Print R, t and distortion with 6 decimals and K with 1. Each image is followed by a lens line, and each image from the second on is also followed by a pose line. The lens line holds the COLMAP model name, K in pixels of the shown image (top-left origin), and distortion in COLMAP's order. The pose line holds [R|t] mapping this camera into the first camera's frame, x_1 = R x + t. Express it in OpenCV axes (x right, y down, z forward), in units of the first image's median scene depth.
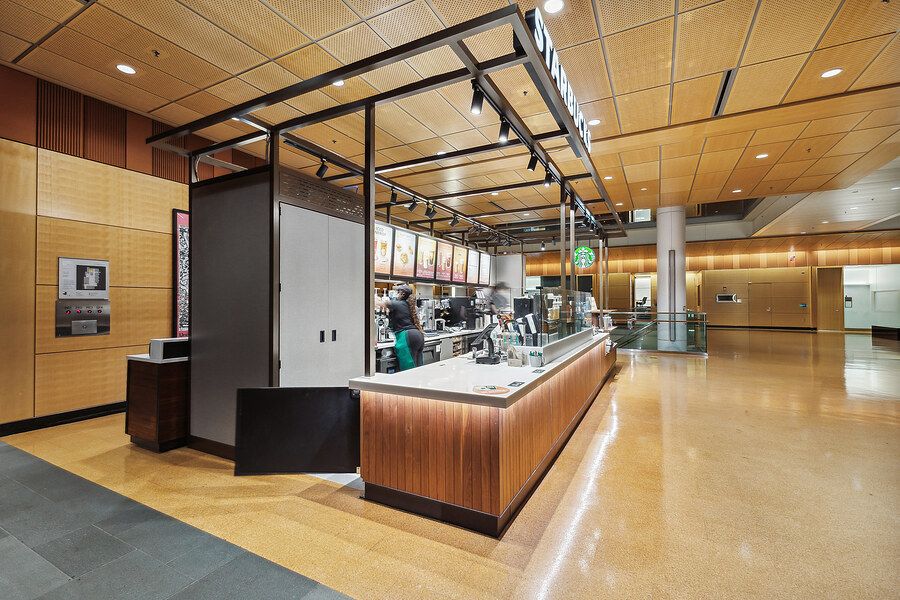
lens RADIAL K [[394.8, 0, 450.7], [0, 394.8, 297.7], [0, 0, 1]] dist [0.015001, -0.004616]
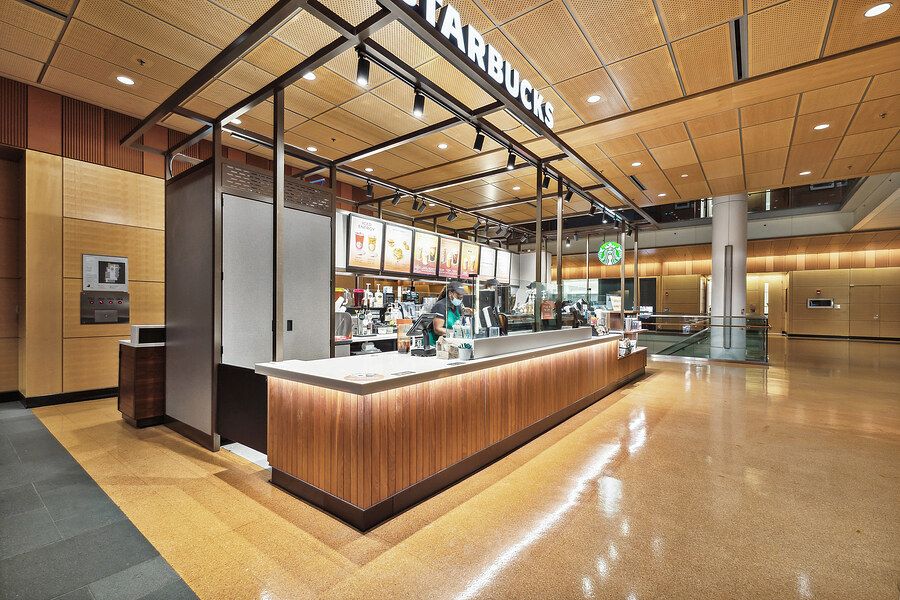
lens RADIAL K [[394.8, 0, 452.3], [0, 394.8, 309.5], [0, 0, 1]] dist [0.015001, -0.004616]
pose [[0.985513, 0.010525, -0.169272, 0.242933], [-0.007791, 0.999828, 0.016807, 0.029026], [0.169420, -0.015245, 0.985426, 0.056497]]
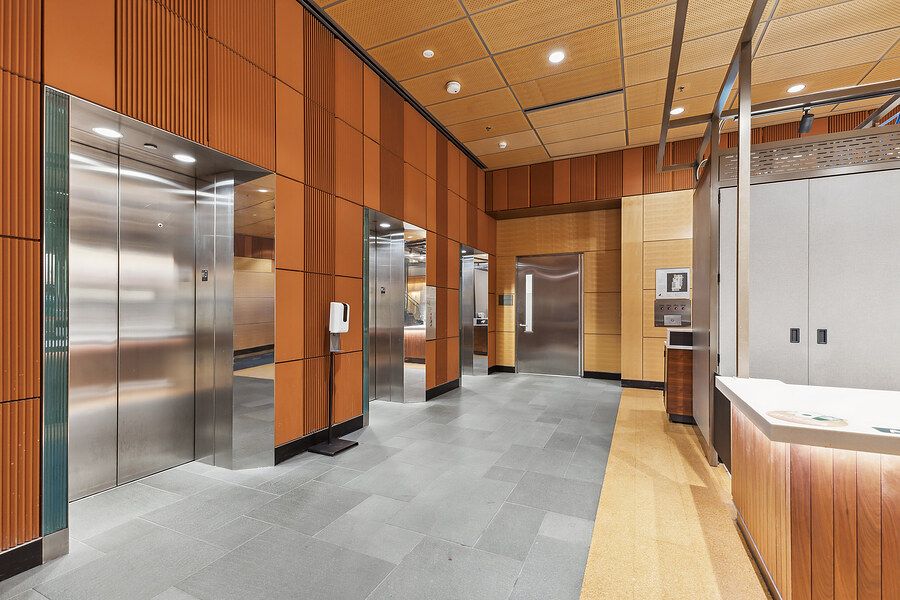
lens RADIAL K [[394.8, 0, 448.9], [0, 394.8, 311.5], [0, 0, 1]] dist [0.015001, -0.004616]
pose [[0.037891, 0.003609, -0.999275, 0.361895], [0.011555, 0.999925, 0.004049, 0.031537], [0.999215, -0.011700, 0.037846, 0.222775]]
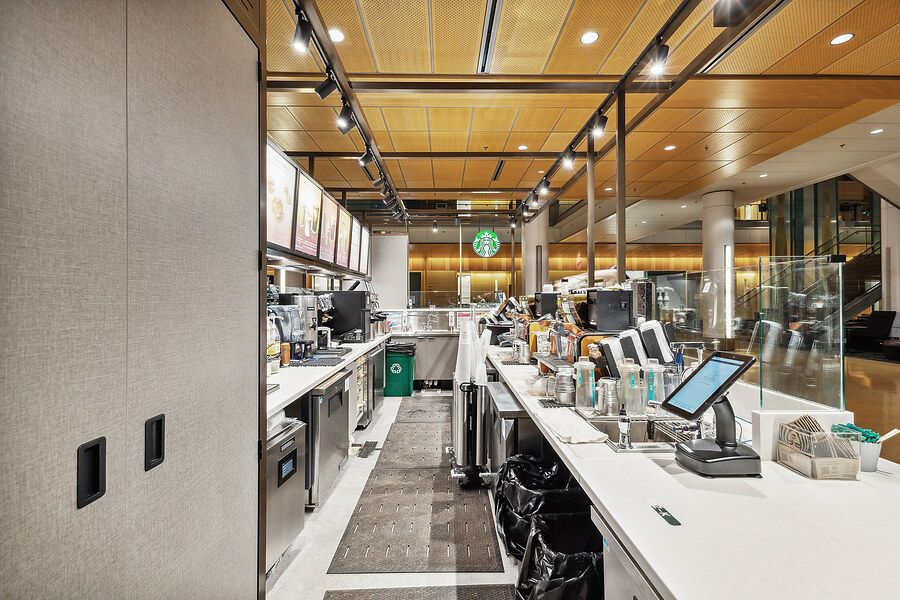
lens RADIAL K [[394.8, 0, 450.1], [0, 394.8, 296.6], [0, 0, 1]] dist [0.015001, -0.004616]
pose [[0.878258, 0.004124, 0.478169, -0.214441], [-0.005102, 0.999987, 0.000745, 0.010921], [-0.478160, -0.003094, 0.878267, 0.605763]]
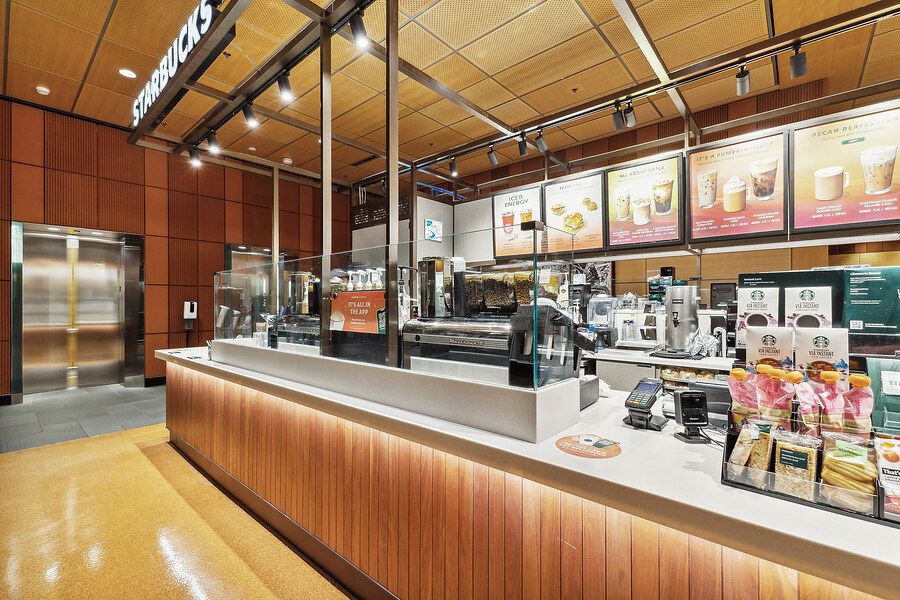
lens RADIAL K [[394.8, 0, 449.5], [0, 394.8, 303.6], [0, 0, 1]] dist [0.015001, -0.004616]
pose [[-0.238173, 0.001226, -0.971222, 0.704711], [0.013471, 0.999907, -0.002042, 0.037160], [0.971129, -0.013569, -0.238168, 1.249886]]
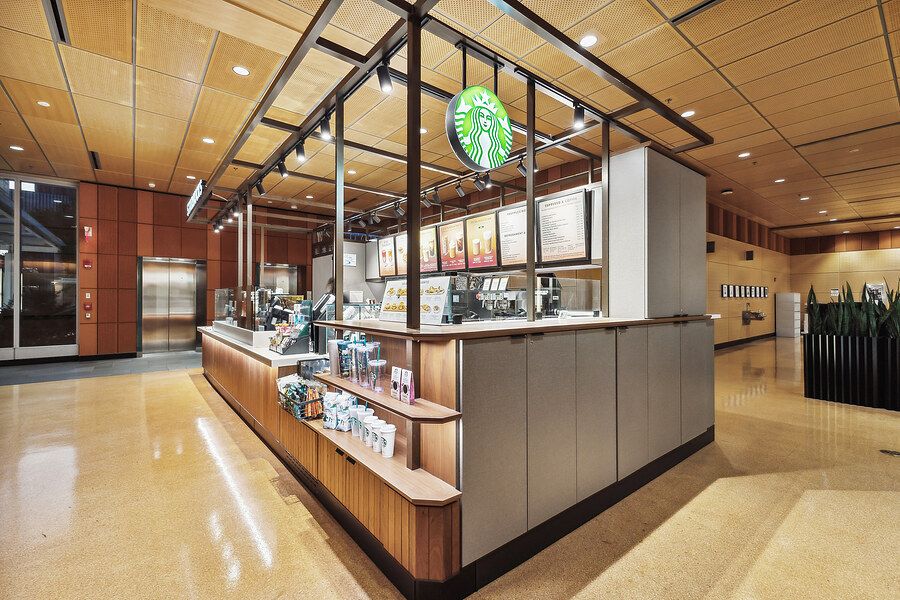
lens RADIAL K [[394.8, 0, 446.8], [0, 394.8, 296.9], [0, 0, 1]] dist [0.015001, -0.004616]
pose [[-0.407480, -0.002500, -0.913211, 1.101689], [0.011162, 0.999908, -0.007718, 0.024806], [0.913146, -0.013338, -0.407415, 2.028219]]
